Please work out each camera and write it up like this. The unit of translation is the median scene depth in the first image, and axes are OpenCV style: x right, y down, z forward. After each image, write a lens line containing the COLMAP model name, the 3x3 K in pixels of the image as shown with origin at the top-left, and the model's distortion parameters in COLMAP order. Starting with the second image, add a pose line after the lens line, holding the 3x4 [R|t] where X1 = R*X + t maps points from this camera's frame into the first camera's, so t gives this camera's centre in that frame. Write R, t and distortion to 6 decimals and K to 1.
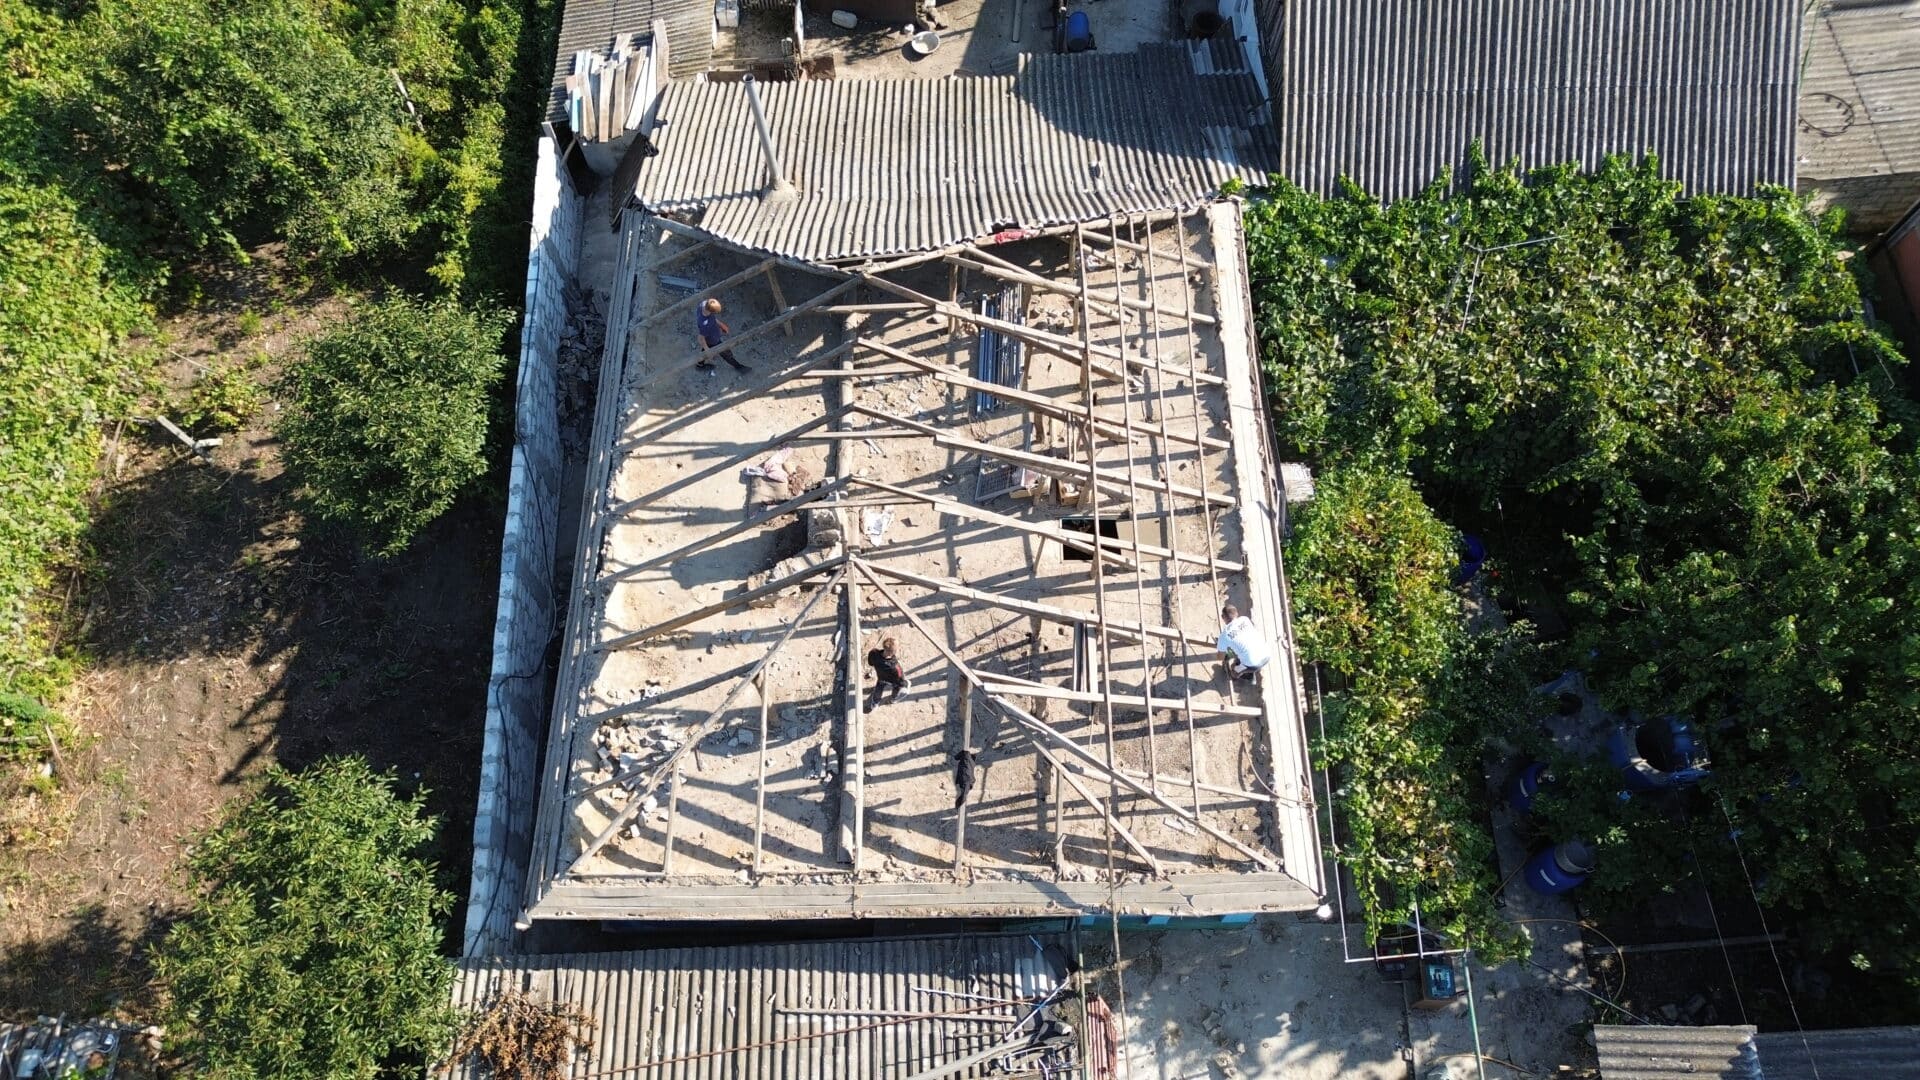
lens RADIAL K [[1347.2, 0, 960.0], [0, 1347.2, 540.0], [0, 0, 1]] dist [0.074232, -0.085770]
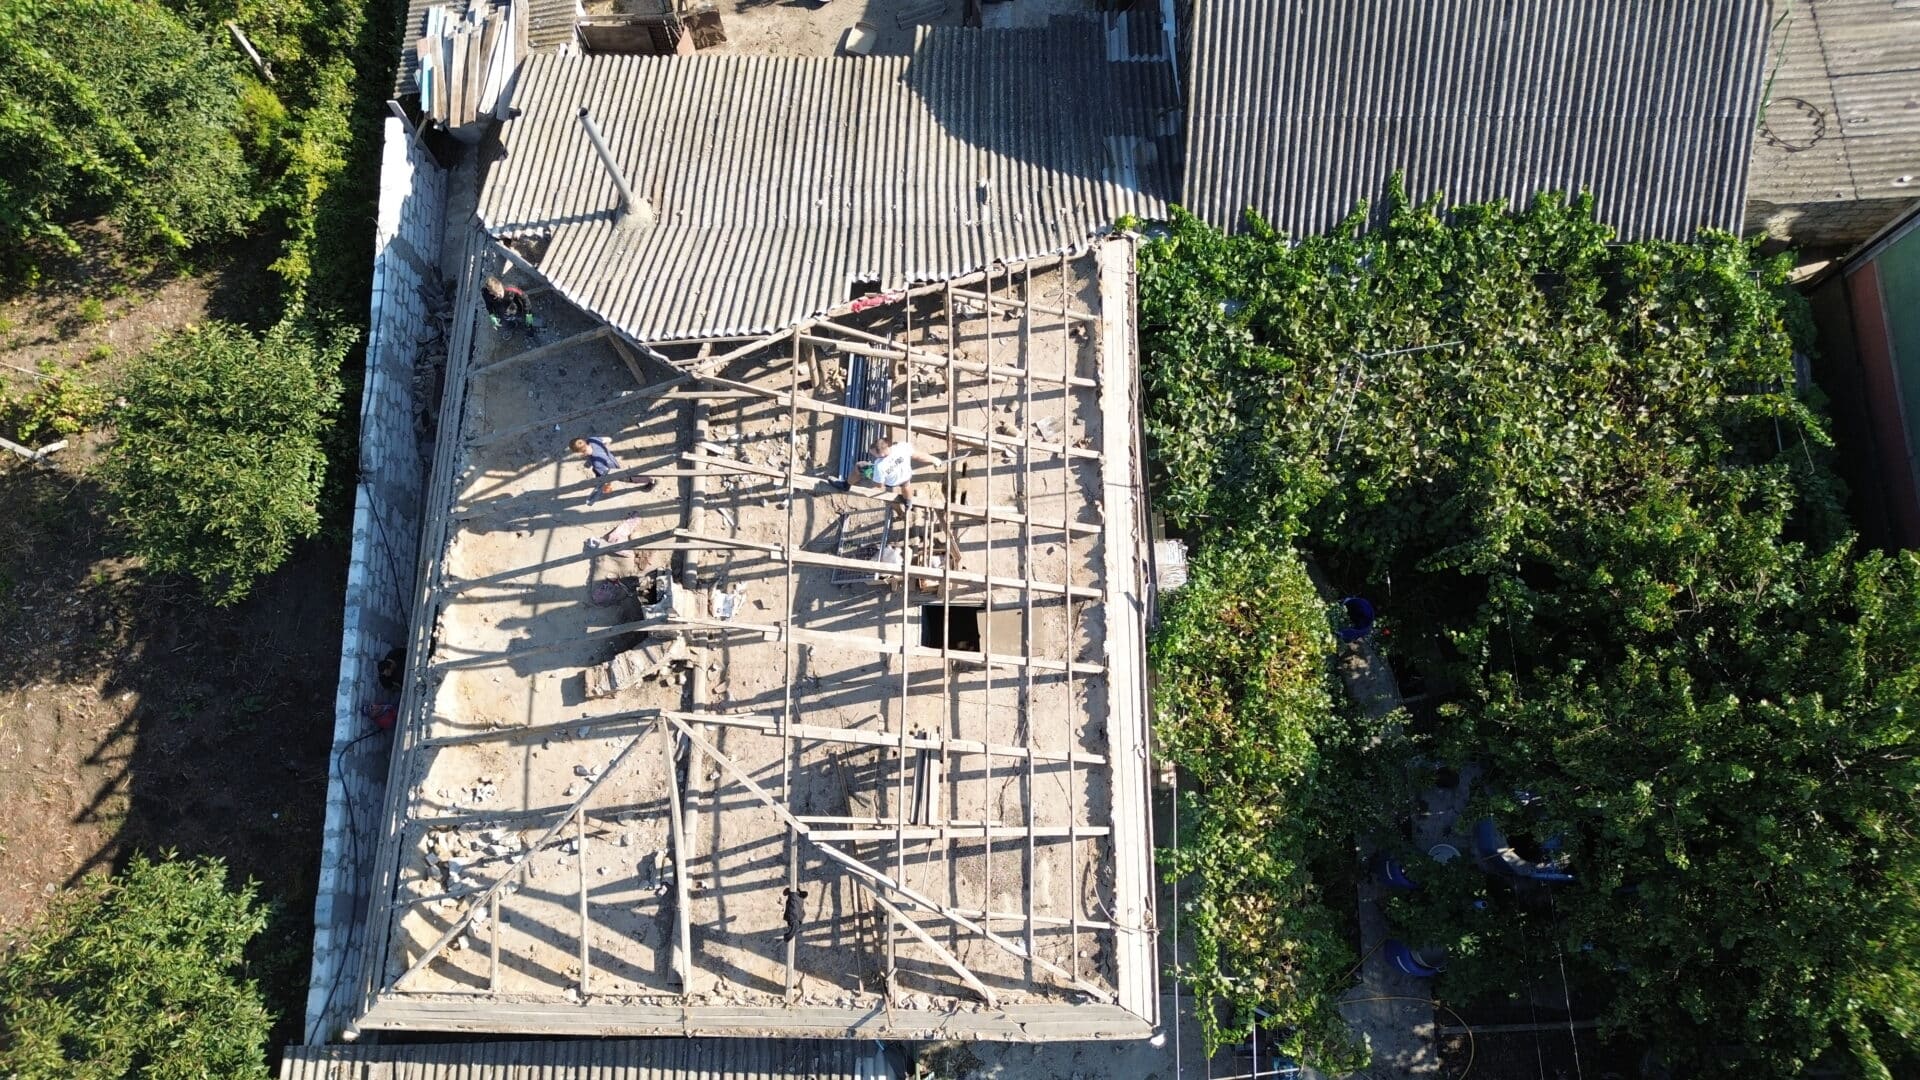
lens RADIAL K [[1347.2, 0, 960.0], [0, 1347.2, 540.0], [0, 0, 1]] dist [0.074232, -0.085770]
pose [[0.999798, 0.020094, 0.000187, 0.095723], [-0.019865, 0.986912, 0.160031, -0.201125], [0.003031, -0.160002, 0.987112, 0.062895]]
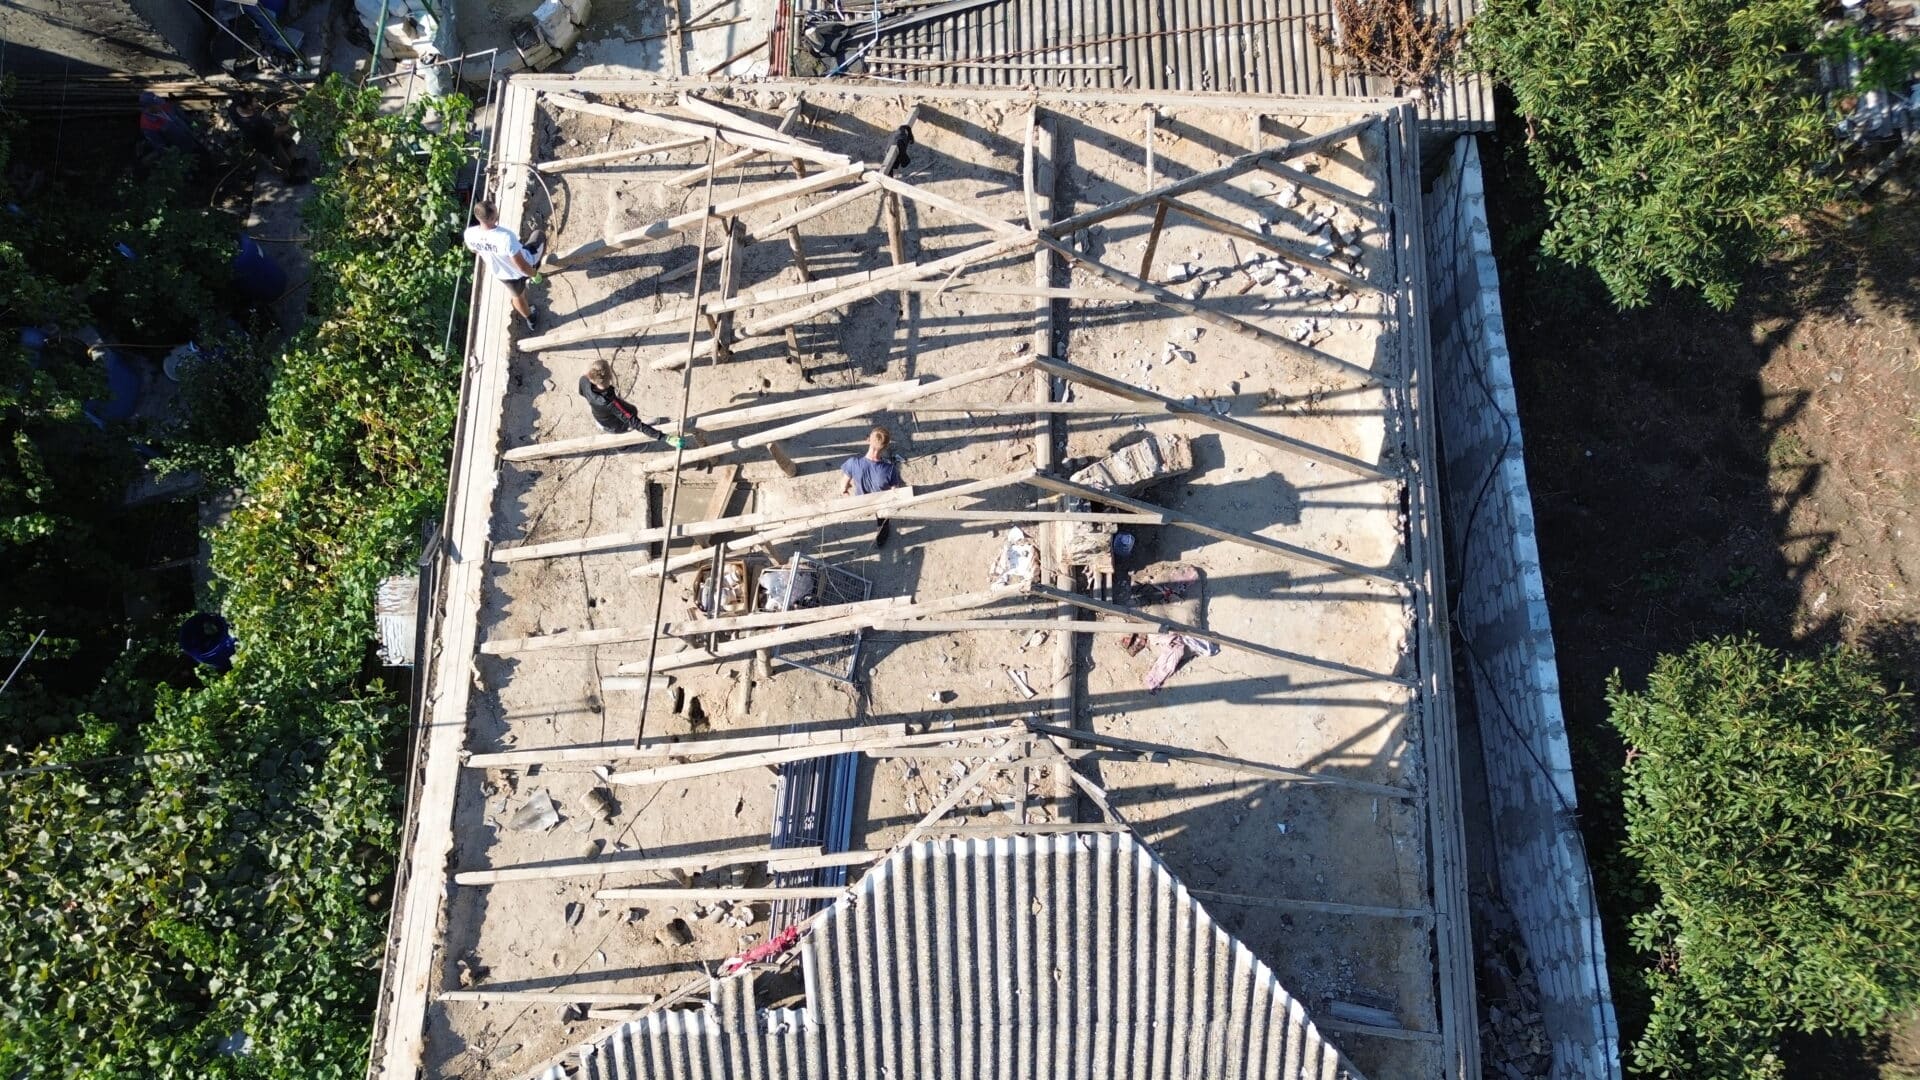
lens RADIAL K [[1347.2, 0, 960.0], [0, 1347.2, 540.0], [0, 0, 1]] dist [0.074232, -0.085770]
pose [[-0.999343, -0.022651, 0.028301, -0.049878], [0.035723, -0.748015, 0.662720, -0.439815], [0.006159, 0.663295, 0.748332, 0.443207]]
